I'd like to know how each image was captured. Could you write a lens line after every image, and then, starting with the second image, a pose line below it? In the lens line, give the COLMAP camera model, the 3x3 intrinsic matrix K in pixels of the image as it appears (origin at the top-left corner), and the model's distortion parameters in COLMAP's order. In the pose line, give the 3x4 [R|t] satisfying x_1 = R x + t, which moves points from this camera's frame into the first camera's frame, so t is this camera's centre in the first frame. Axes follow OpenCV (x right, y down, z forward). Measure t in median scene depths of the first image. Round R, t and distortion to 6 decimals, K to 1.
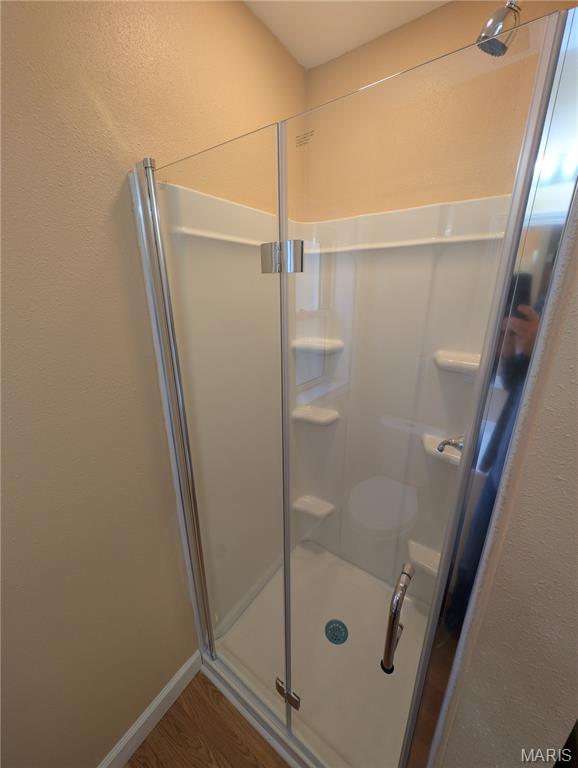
lens RADIAL K [[293.7, 0, 289.0], [0, 293.7, 384.0], [0, 0, 1]] dist [-0.000152, -0.000074]
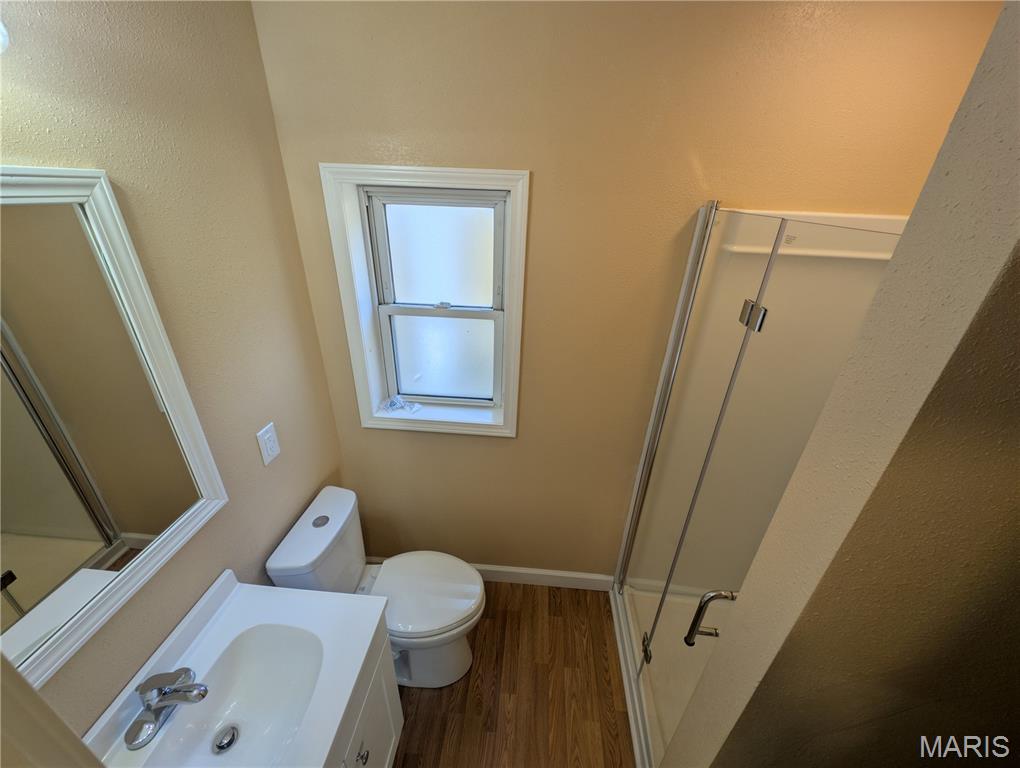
lens RADIAL K [[390.1, 0, 506.1], [0, 390.1, 380.5], [0, 0, 1]] dist [-0.000152, -0.000074]
pose [[0.494885, 0.405393, -0.768599, 0.455468], [-0.302516, 0.909552, 0.284954, -0.178951], [0.814600, 0.091495, 0.572762, -0.420381]]
